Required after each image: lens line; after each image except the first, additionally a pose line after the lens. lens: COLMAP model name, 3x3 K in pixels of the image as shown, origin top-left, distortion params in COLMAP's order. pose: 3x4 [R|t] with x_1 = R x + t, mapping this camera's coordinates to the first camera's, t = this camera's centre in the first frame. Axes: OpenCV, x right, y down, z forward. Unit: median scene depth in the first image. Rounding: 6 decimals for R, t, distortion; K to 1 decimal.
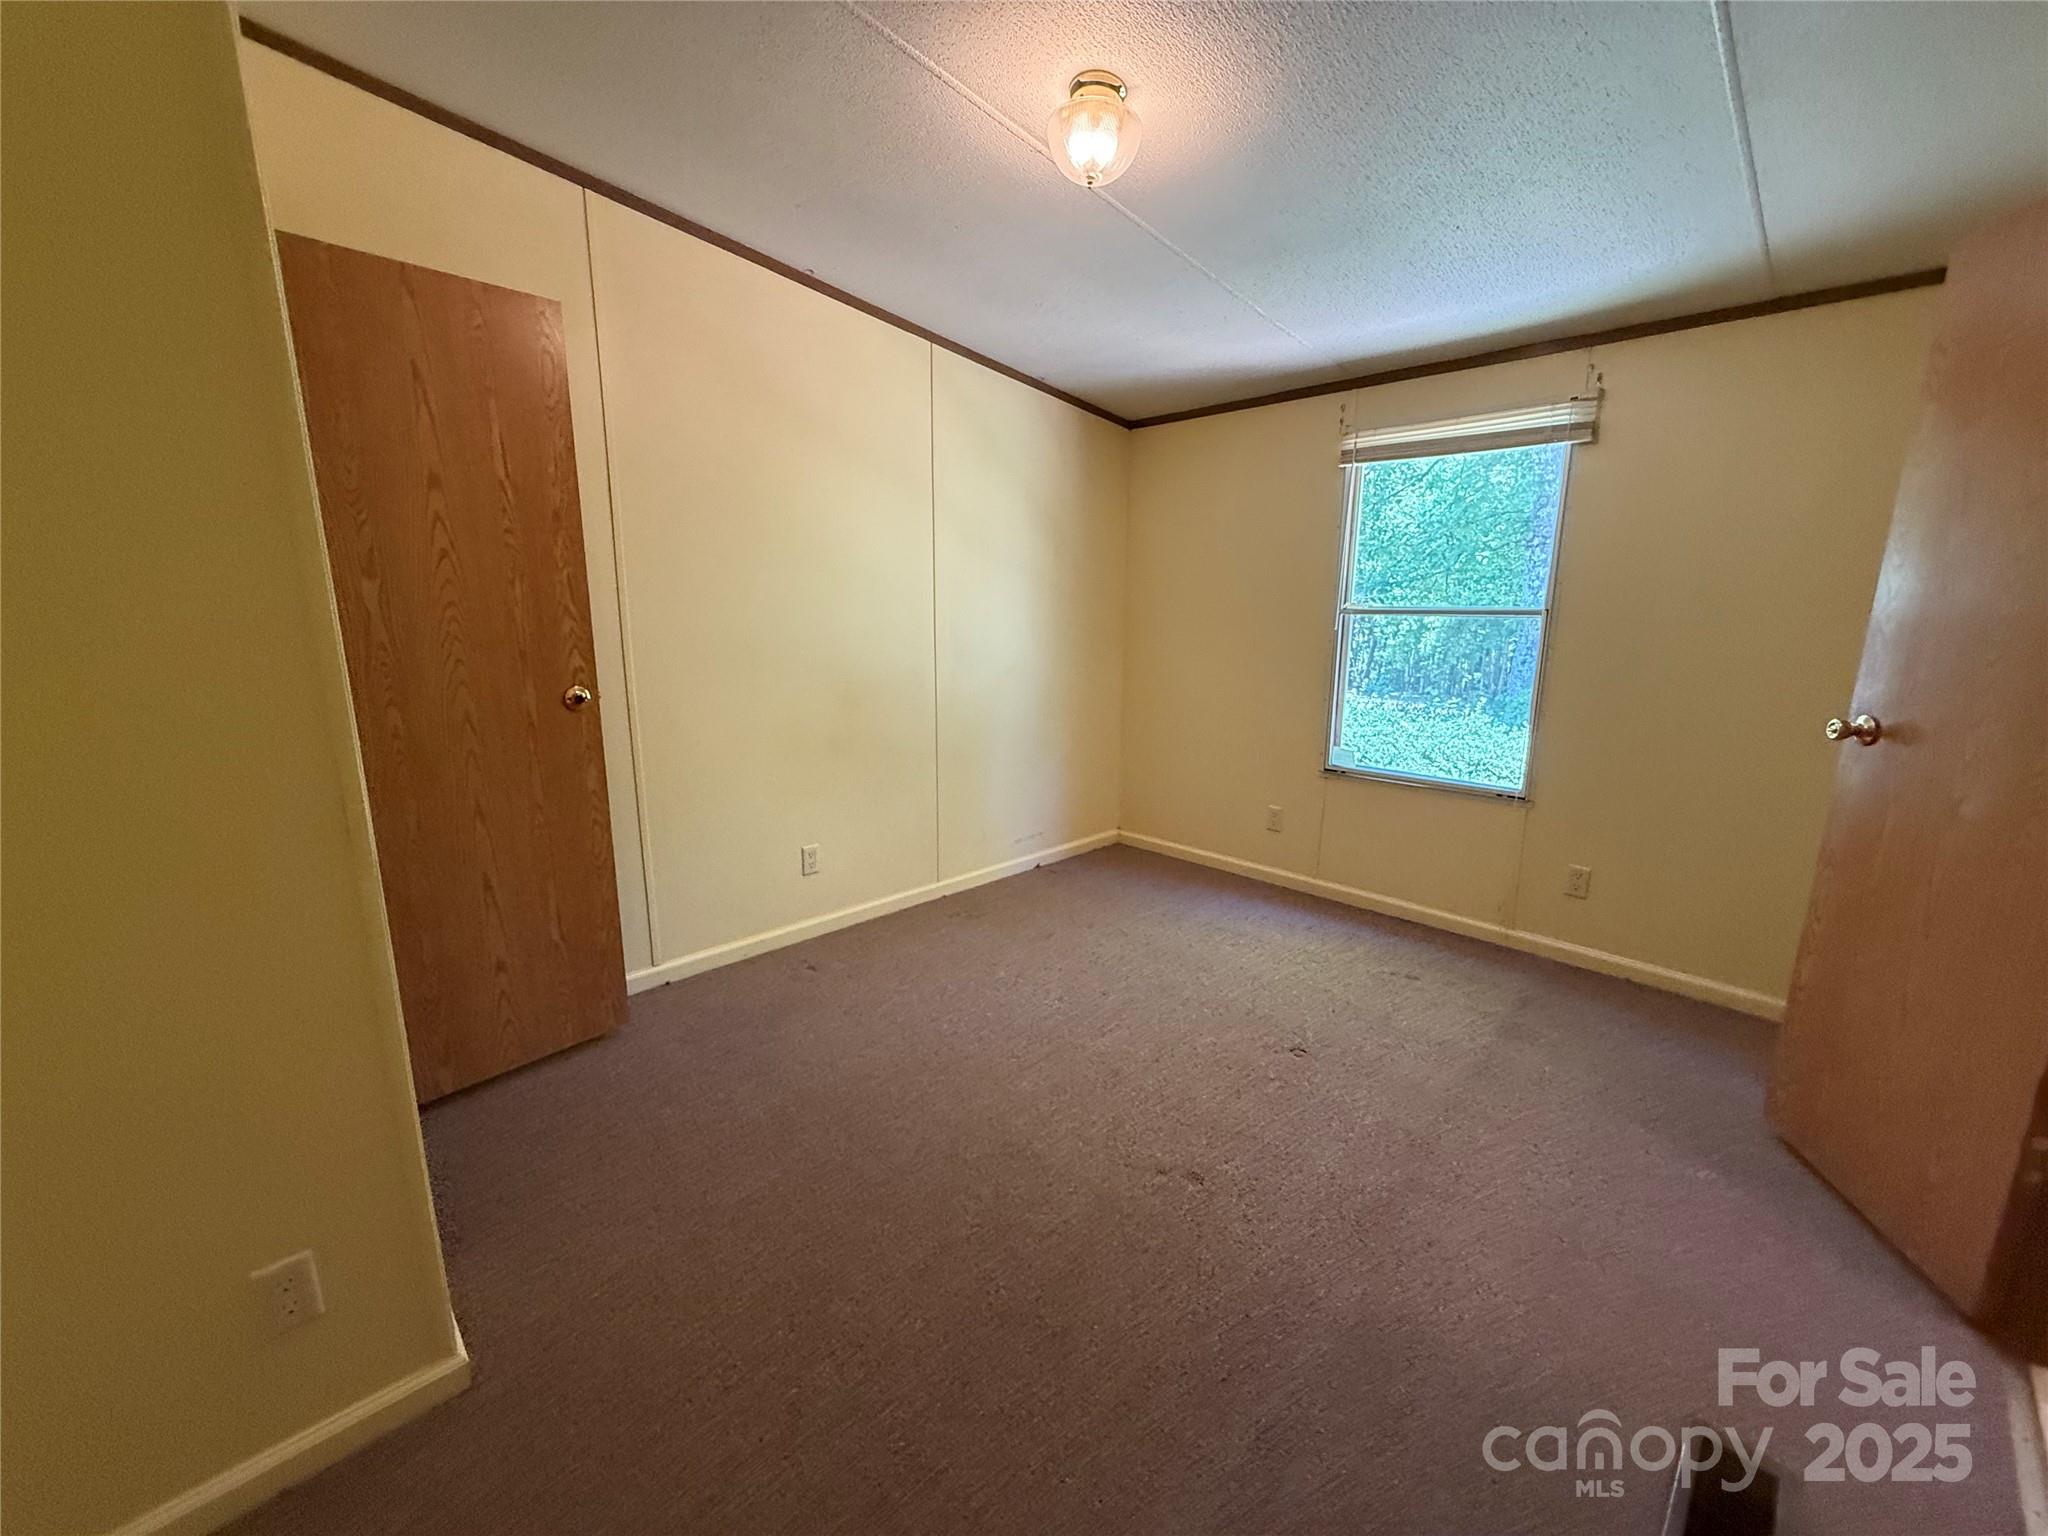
lens RADIAL K [[817.8, 0, 1024.0], [0, 817.8, 768.0], [0, 0, 1]] dist [-0.000607, 0.000022]
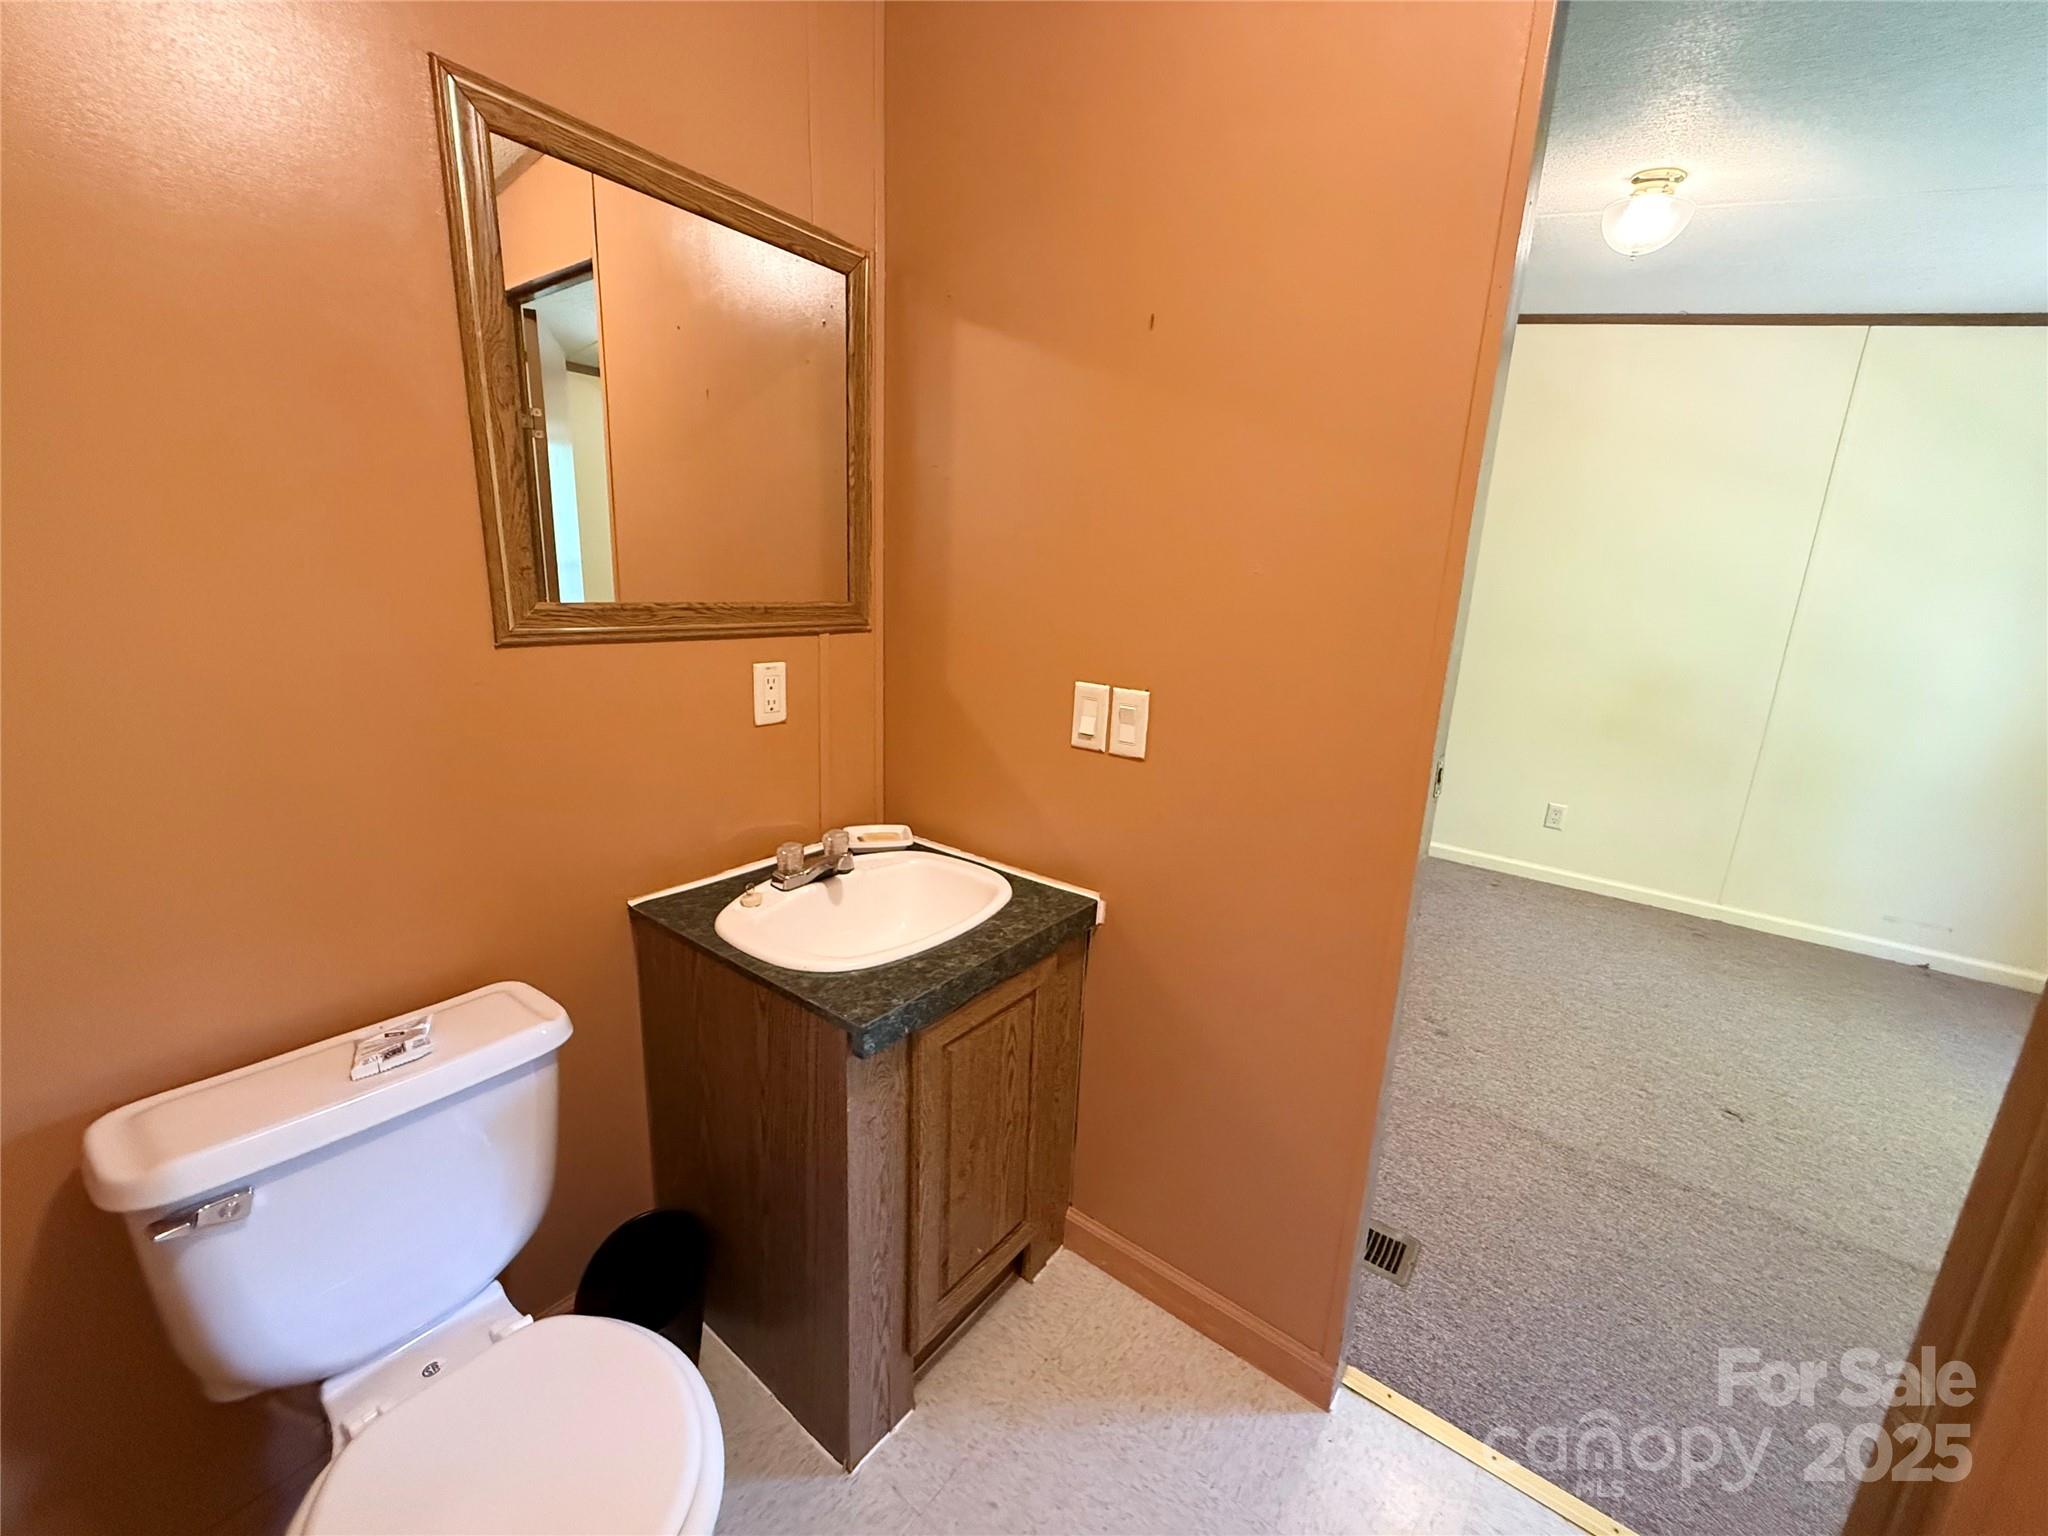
lens RADIAL K [[817.8, 0, 1024.0], [0, 817.8, 768.0], [0, 0, 1]] dist [-0.000607, 0.000022]
pose [[0.131579, 0.221836, -0.966166, 0.688969], [-0.253945, 0.949660, 0.183462, 0.021754], [0.958227, 0.221213, 0.181289, 0.030747]]
